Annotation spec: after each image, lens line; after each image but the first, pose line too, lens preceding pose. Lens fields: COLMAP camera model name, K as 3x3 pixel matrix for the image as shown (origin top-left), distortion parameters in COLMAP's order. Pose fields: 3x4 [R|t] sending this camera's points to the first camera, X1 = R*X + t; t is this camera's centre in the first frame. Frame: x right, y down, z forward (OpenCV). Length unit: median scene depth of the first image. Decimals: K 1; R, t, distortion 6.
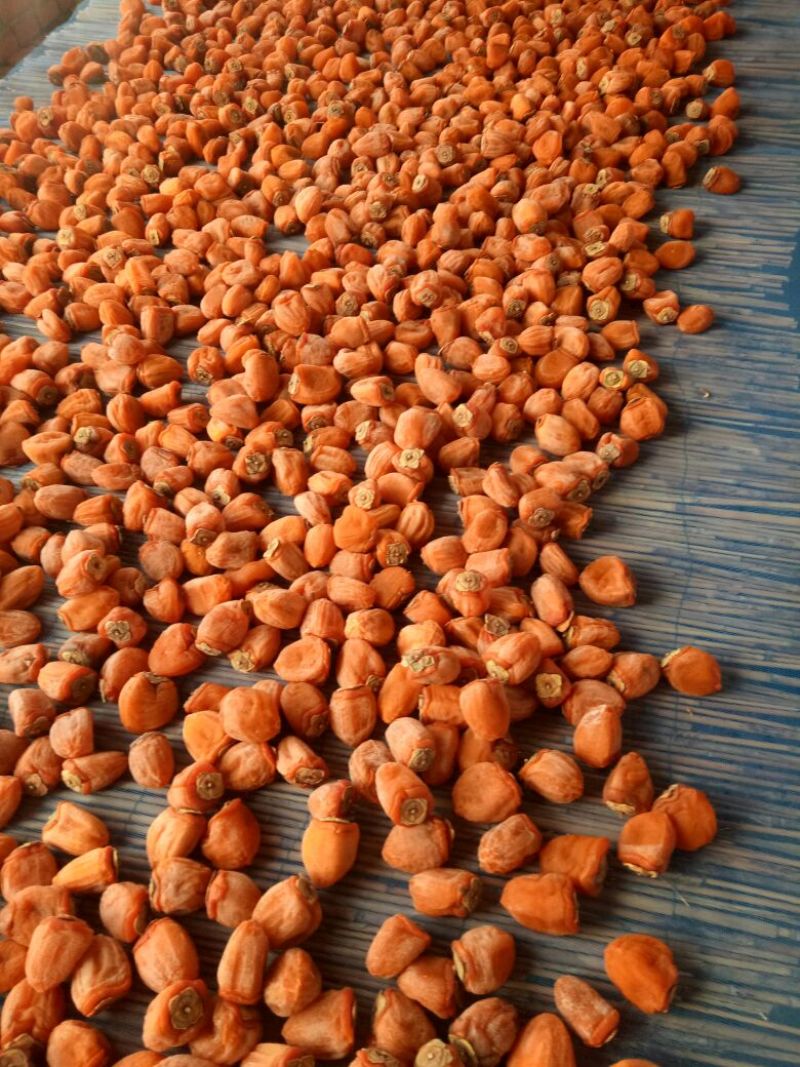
lens RADIAL K [[803.0, 0, 400.0], [0, 803.0, 533.5], [0, 0, 1]] dist [0.031564, -0.003307]
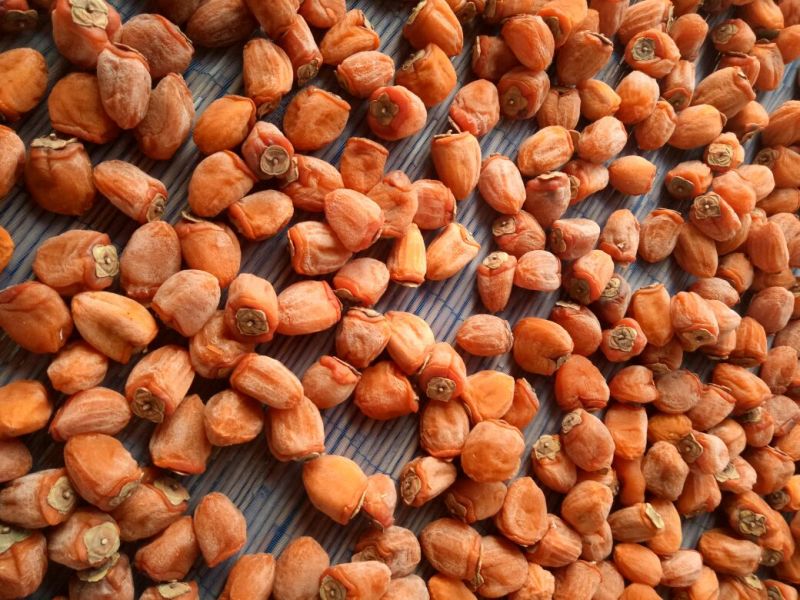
lens RADIAL K [[602.0, 0, 400.0], [0, 602.0, 300.0], [0, 0, 1]] dist [0.031564, -0.003307]
pose [[-0.381723, 0.913903, -0.138091, -0.205016], [-0.888099, -0.321274, 0.328731, 0.144311], [0.256063, 0.248123, 0.934273, 0.268031]]
